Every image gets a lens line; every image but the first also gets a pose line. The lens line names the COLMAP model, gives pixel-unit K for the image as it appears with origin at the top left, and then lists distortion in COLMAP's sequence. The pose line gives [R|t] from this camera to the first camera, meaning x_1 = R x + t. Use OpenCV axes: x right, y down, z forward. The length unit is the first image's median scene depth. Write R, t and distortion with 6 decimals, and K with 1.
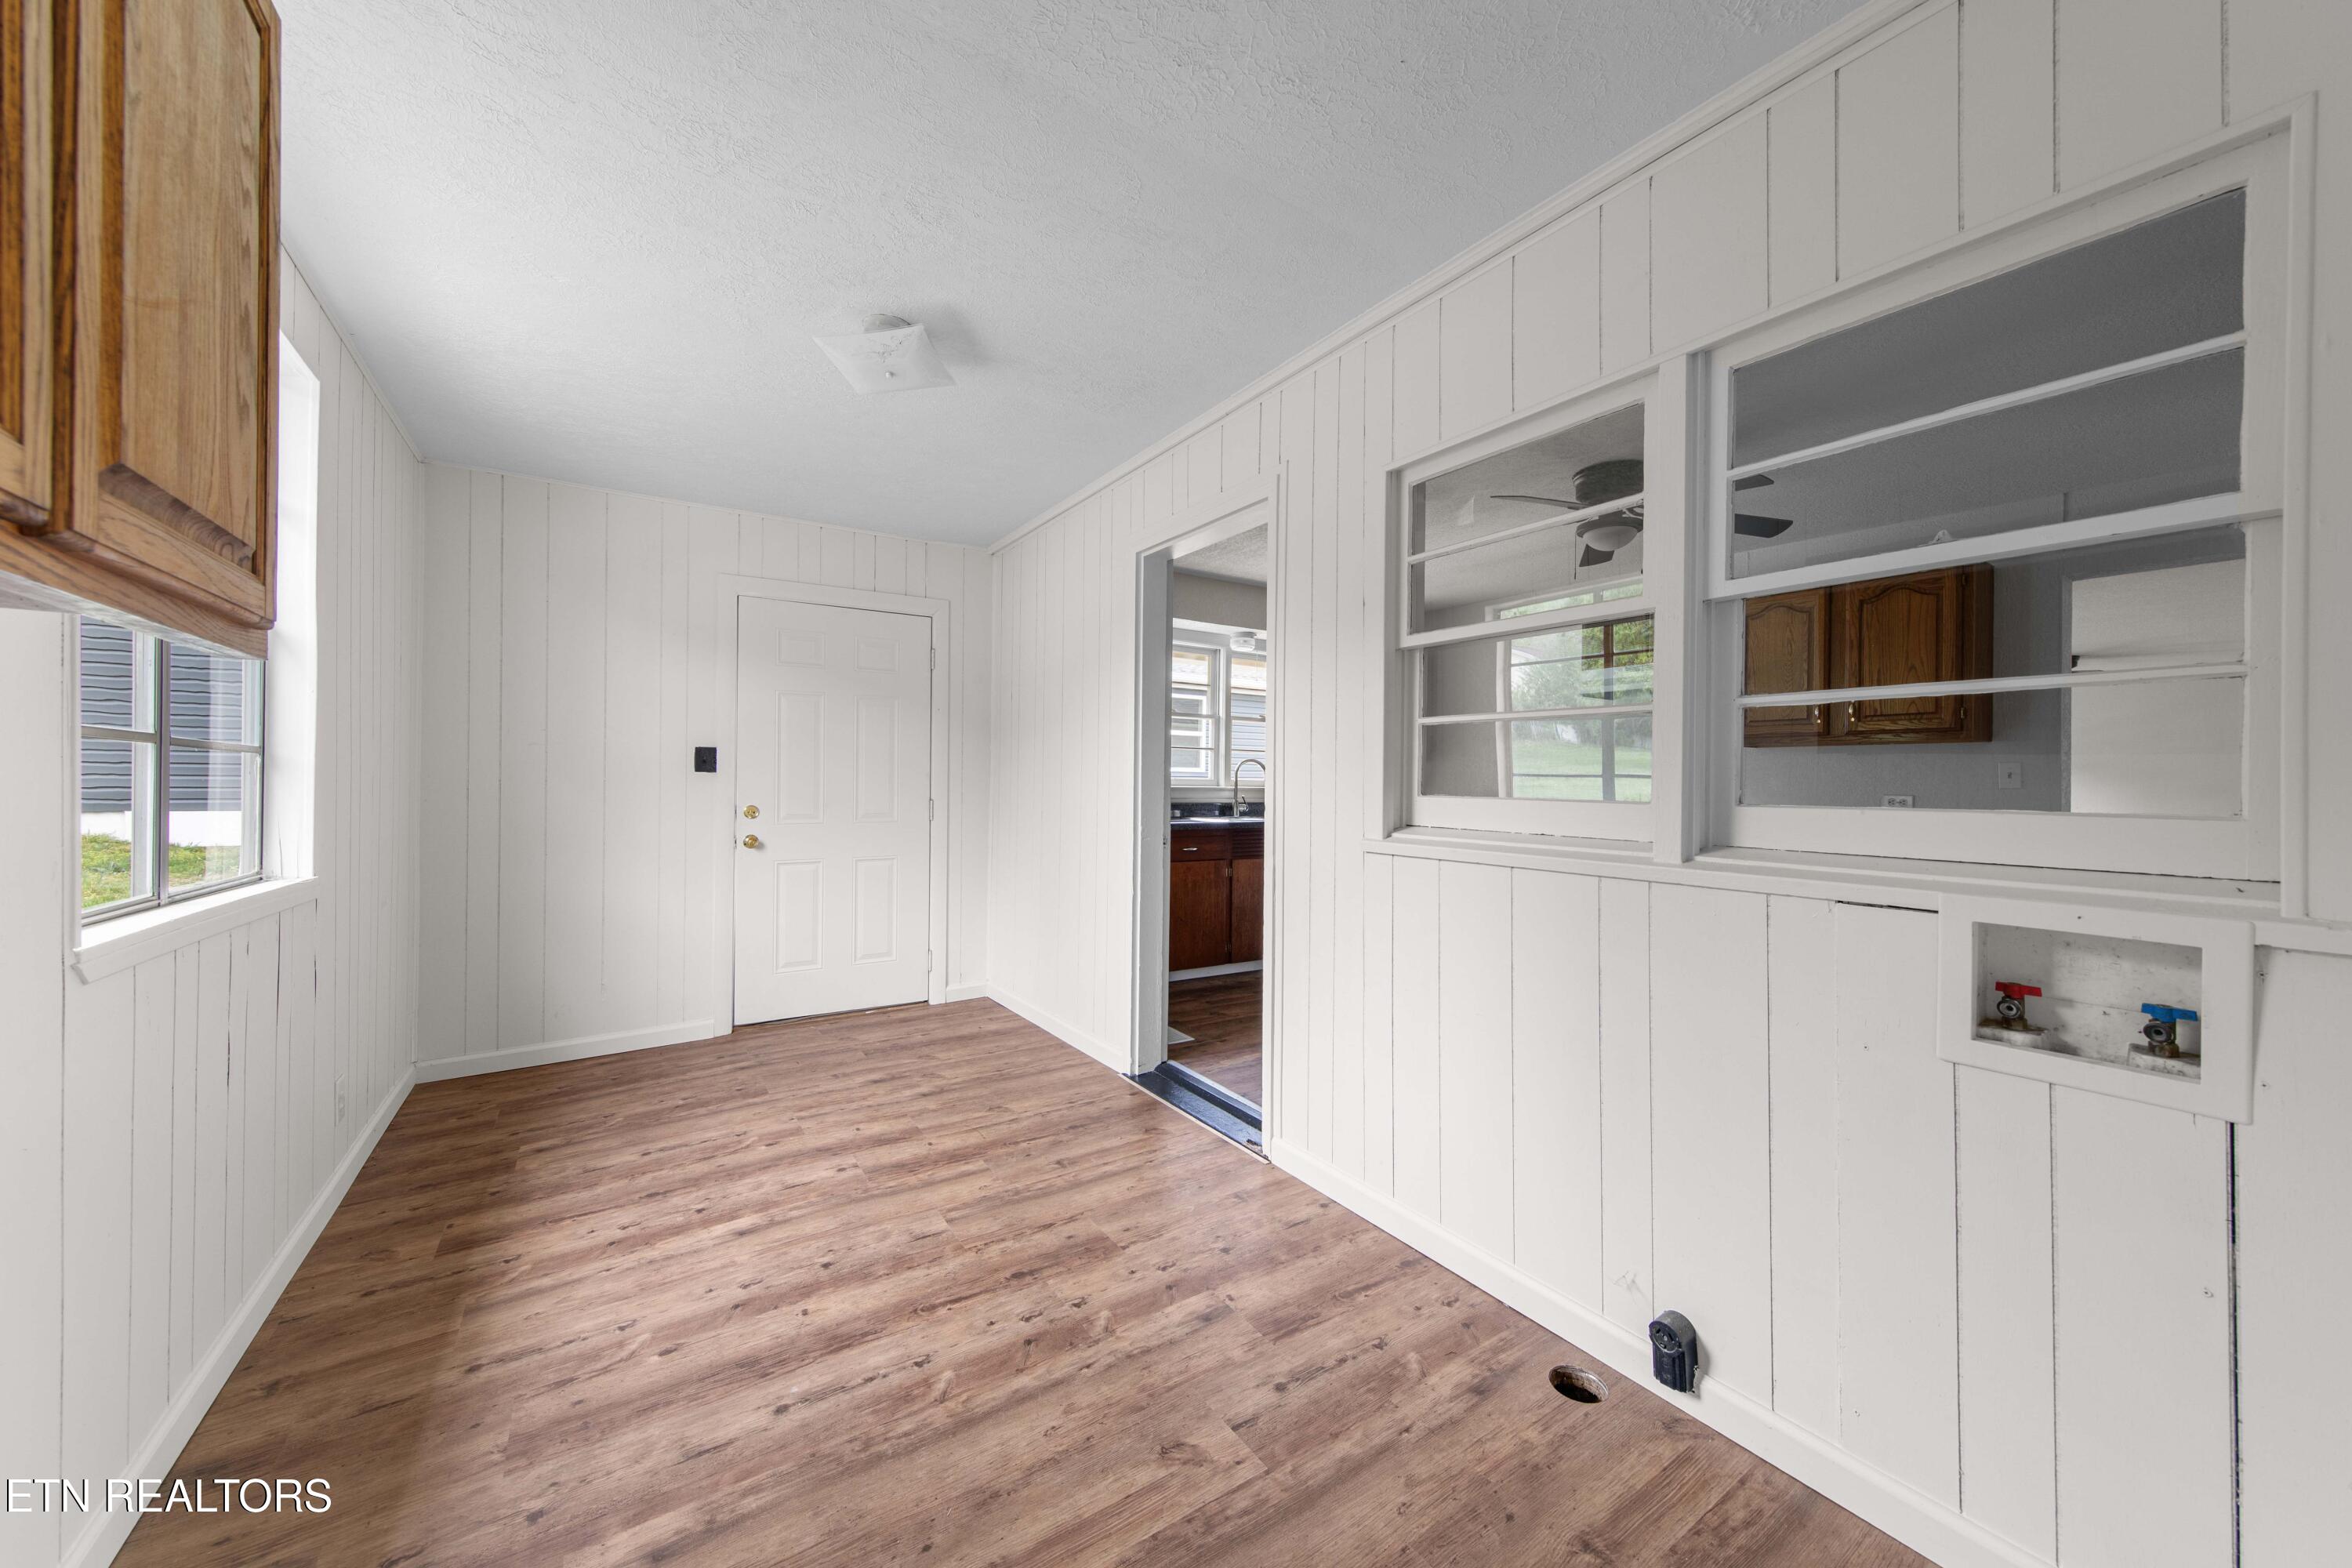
lens RADIAL K [[889.8, 0, 1176.0], [0, 889.8, 784.0], [0, 0, 1]] dist [0.017854, -0.000085]
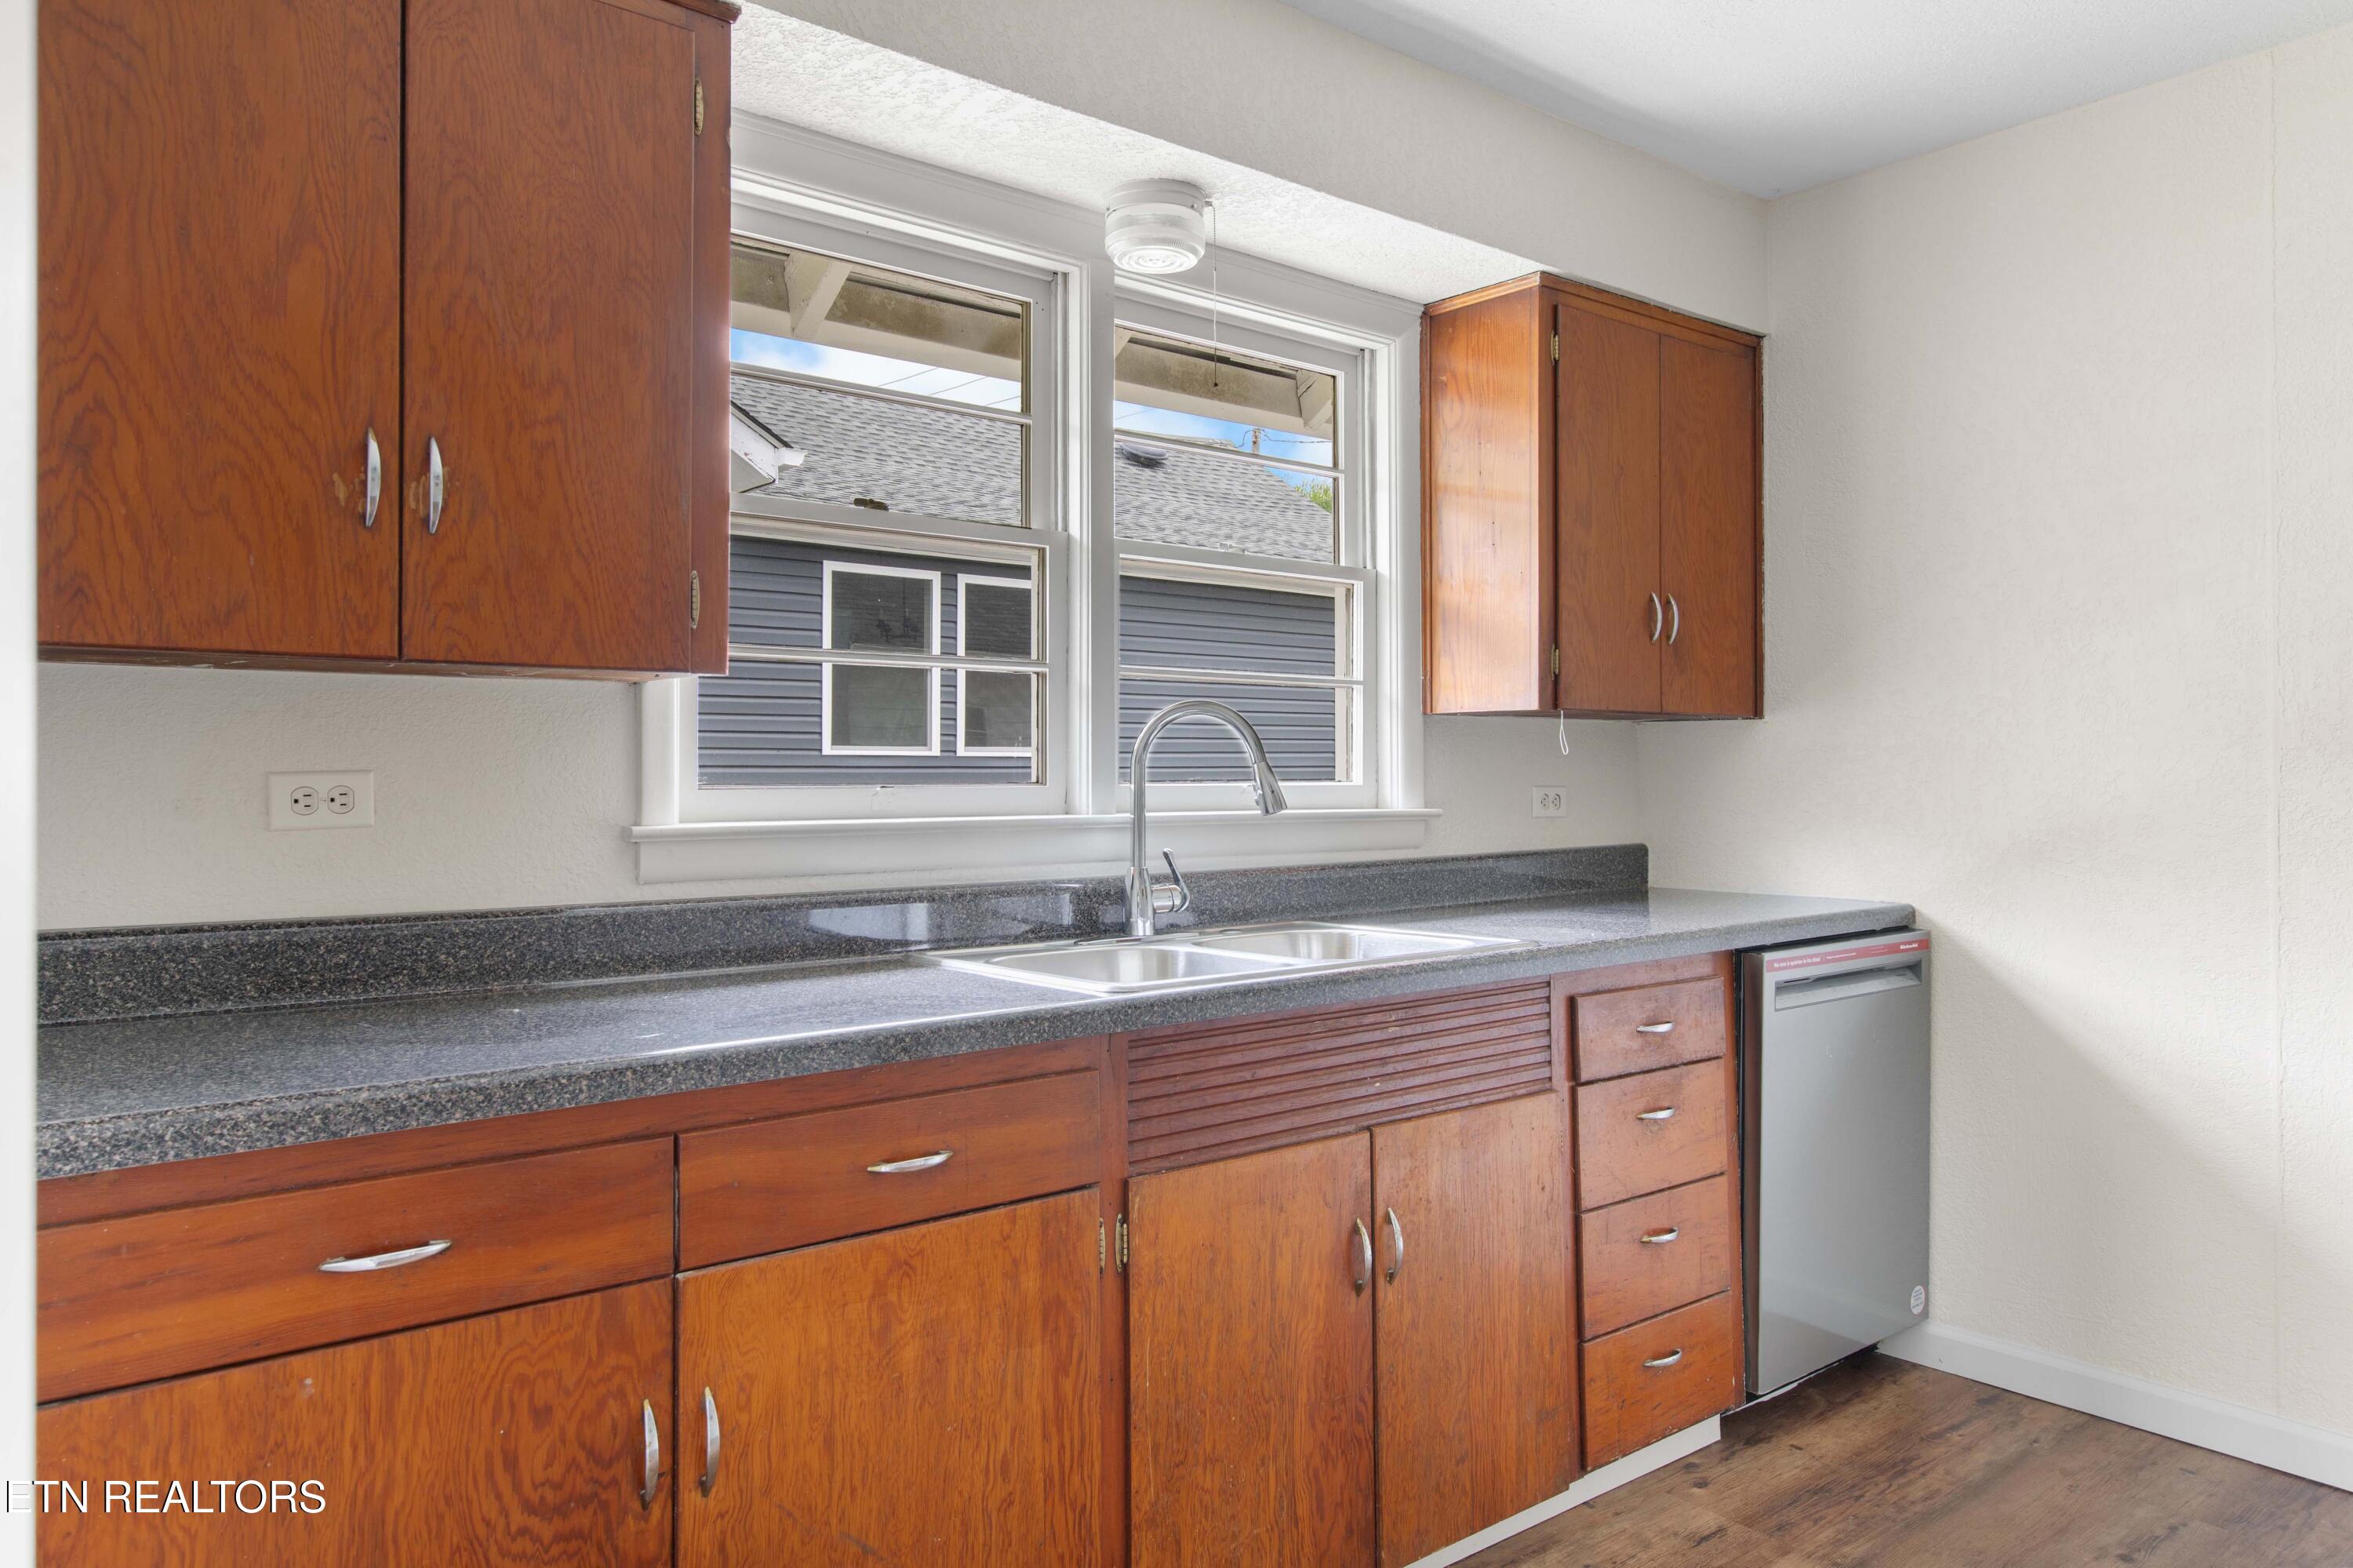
lens RADIAL K [[1516.5, 0, 1126.1], [0, 1516.5, 757.9], [0, 0, 1]] dist [0.003592, 0.001065]
pose [[0.997737, -0.015560, 0.065414, 0.066229], [0.016238, 0.999820, -0.009853, -0.015498], [-0.065249, 0.010893, 0.997810, 1.049558]]
